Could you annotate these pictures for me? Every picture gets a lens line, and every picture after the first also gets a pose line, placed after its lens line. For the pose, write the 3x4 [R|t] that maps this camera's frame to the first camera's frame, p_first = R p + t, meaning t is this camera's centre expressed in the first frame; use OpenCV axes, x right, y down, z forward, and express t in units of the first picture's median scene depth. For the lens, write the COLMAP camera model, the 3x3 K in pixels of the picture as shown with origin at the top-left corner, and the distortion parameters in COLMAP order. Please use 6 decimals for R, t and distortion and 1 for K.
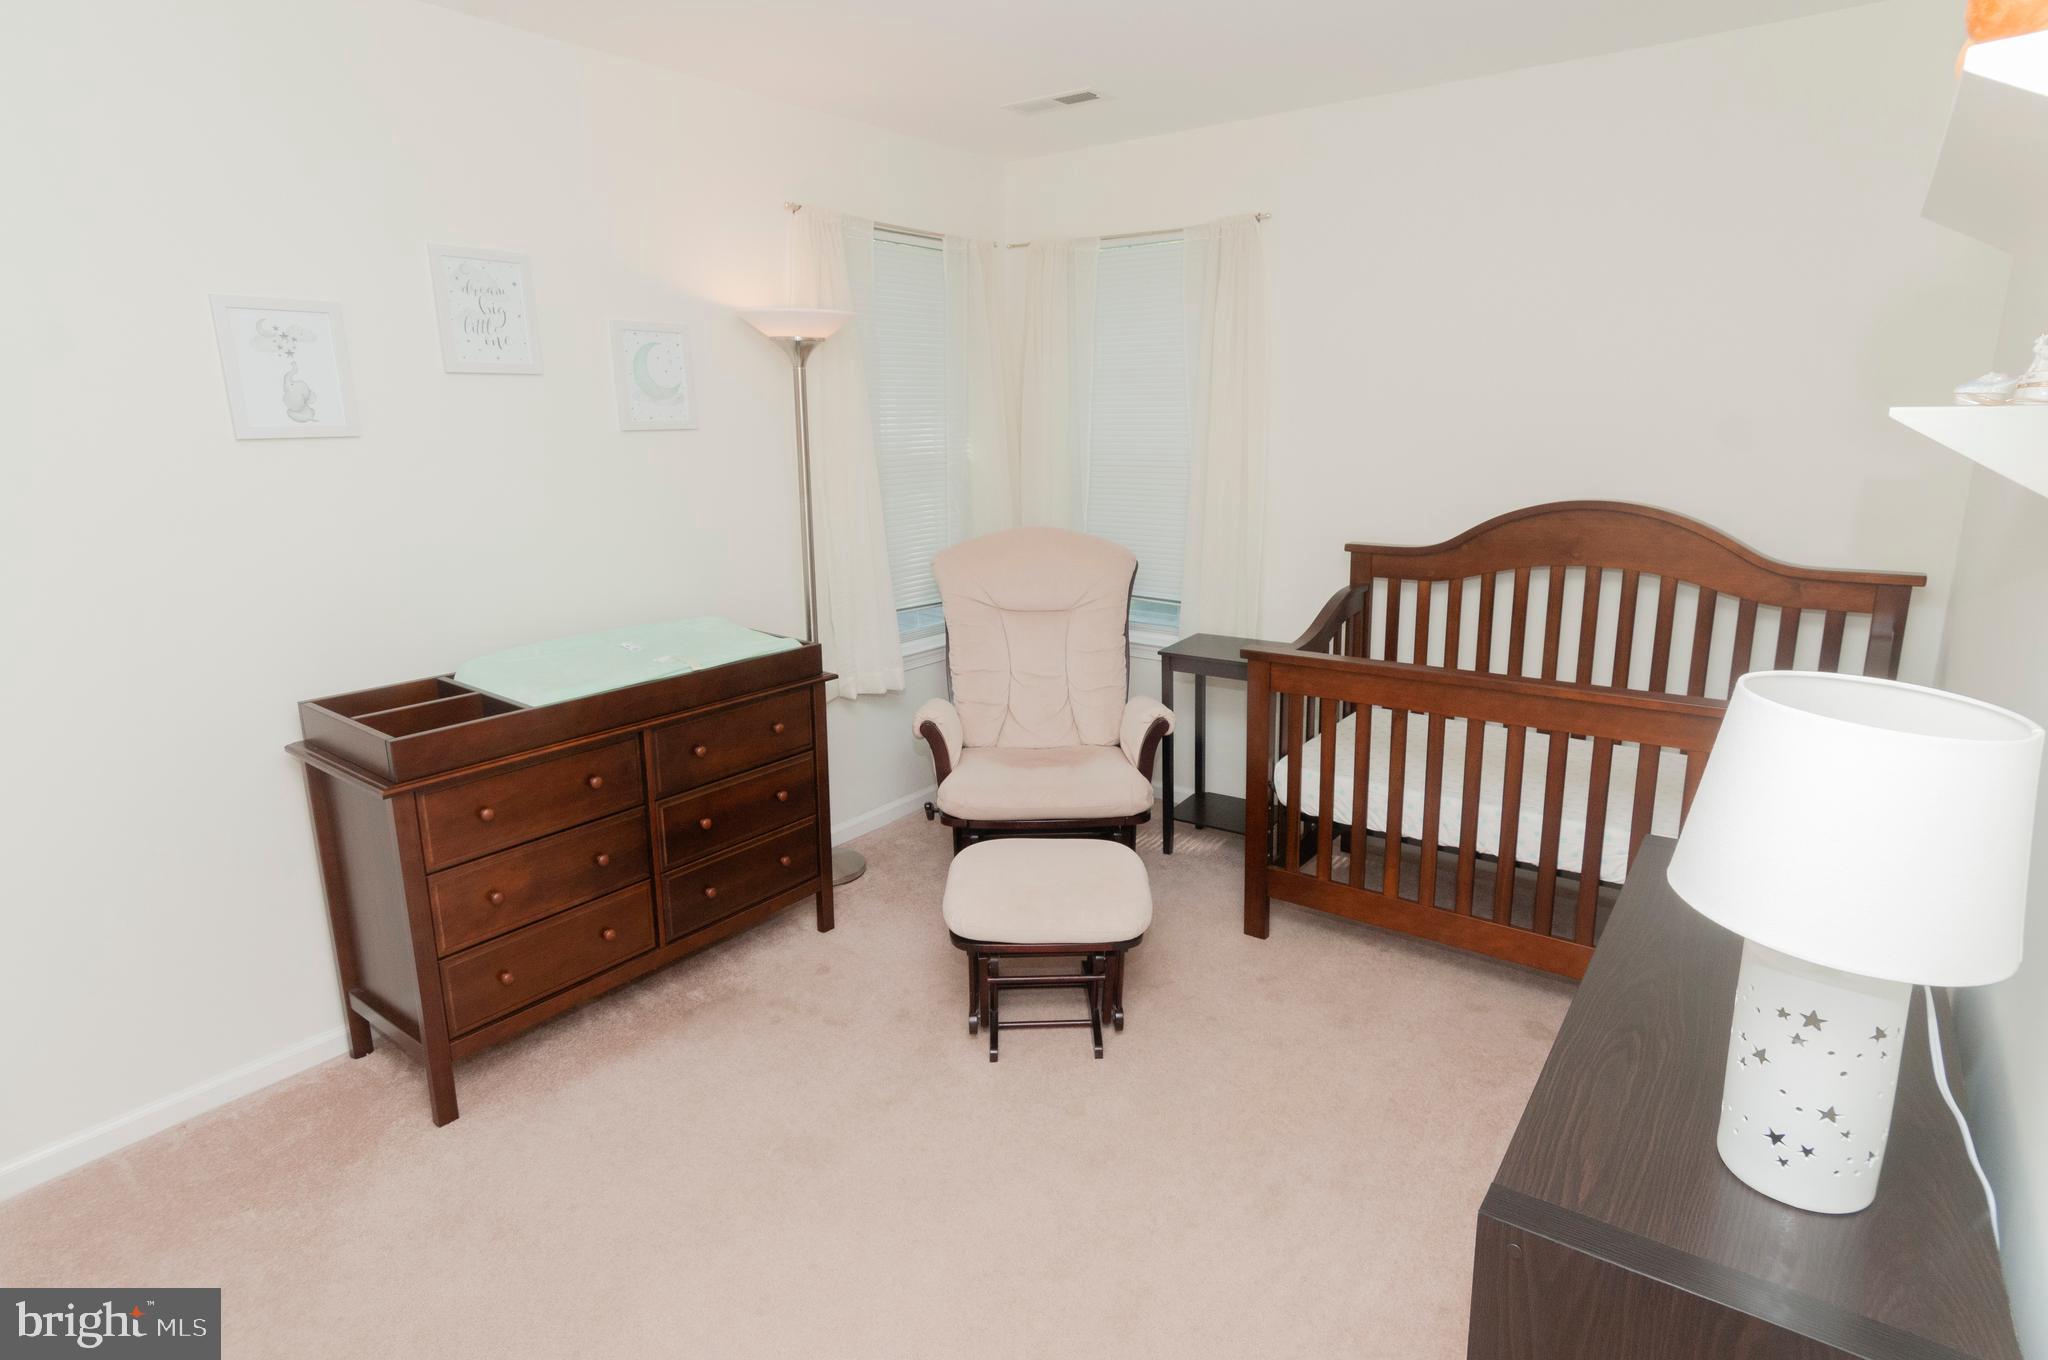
lens RADIAL K [[1091.2, 0, 1055.9], [0, 1091.2, 672.4], [0, 0, 1]] dist [0.021070, -0.023380]
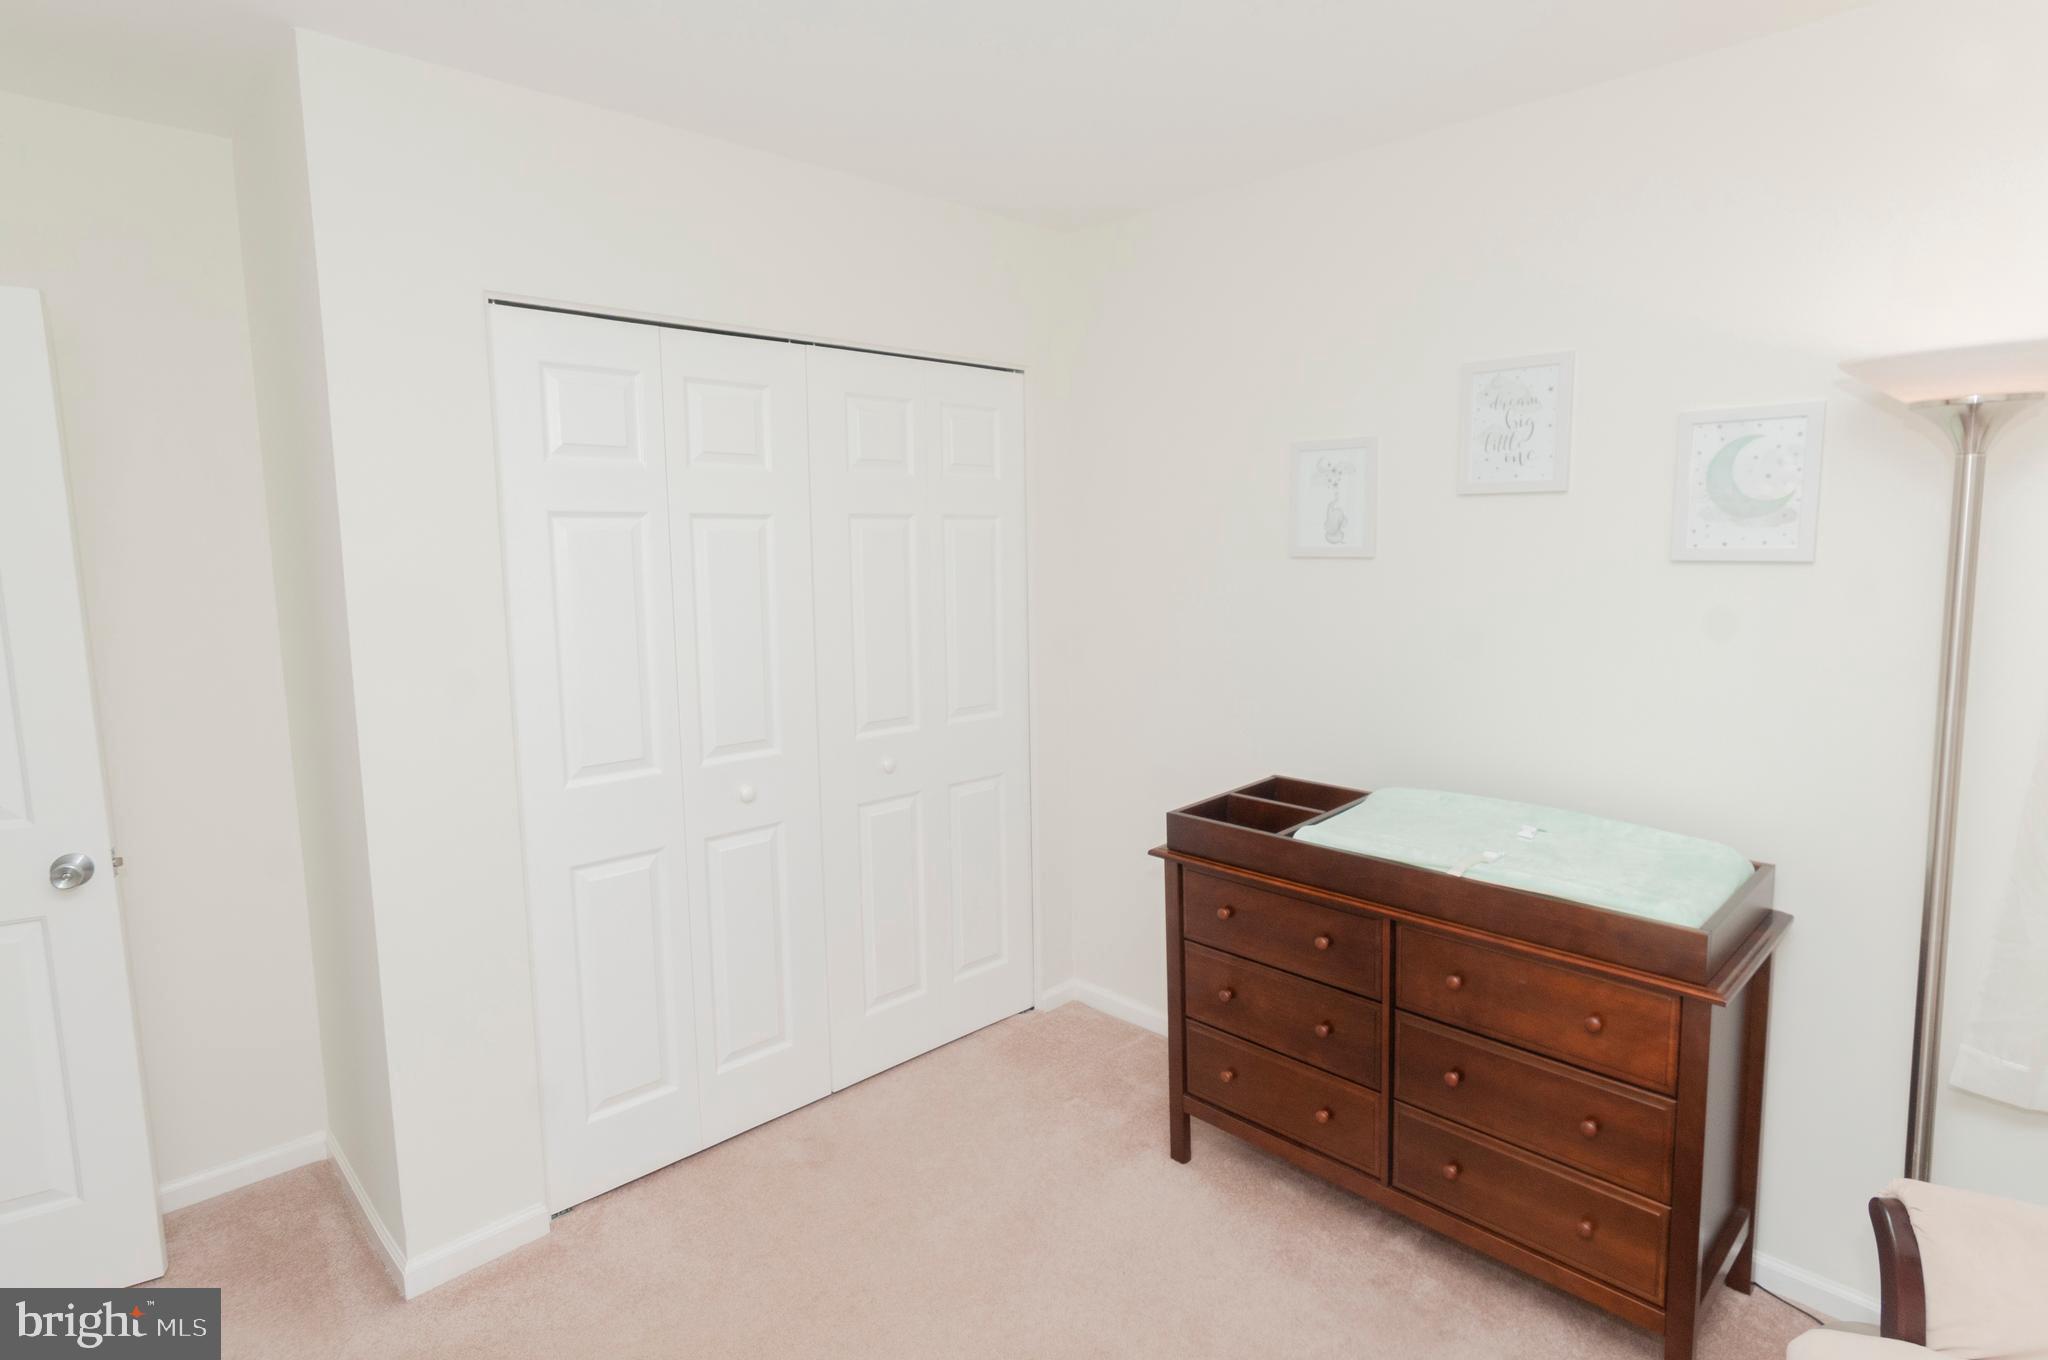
lens RADIAL K [[1088.9, 0, 1083.5], [0, 1088.9, 670.3], [0, 0, 1]] dist [-0.000771, 0.009059]
pose [[-0.163952, 0.129019, -0.977995, 0.429448], [-0.225980, 0.960134, 0.164547, -0.203575], [0.960236, 0.247985, -0.128260, 0.823328]]
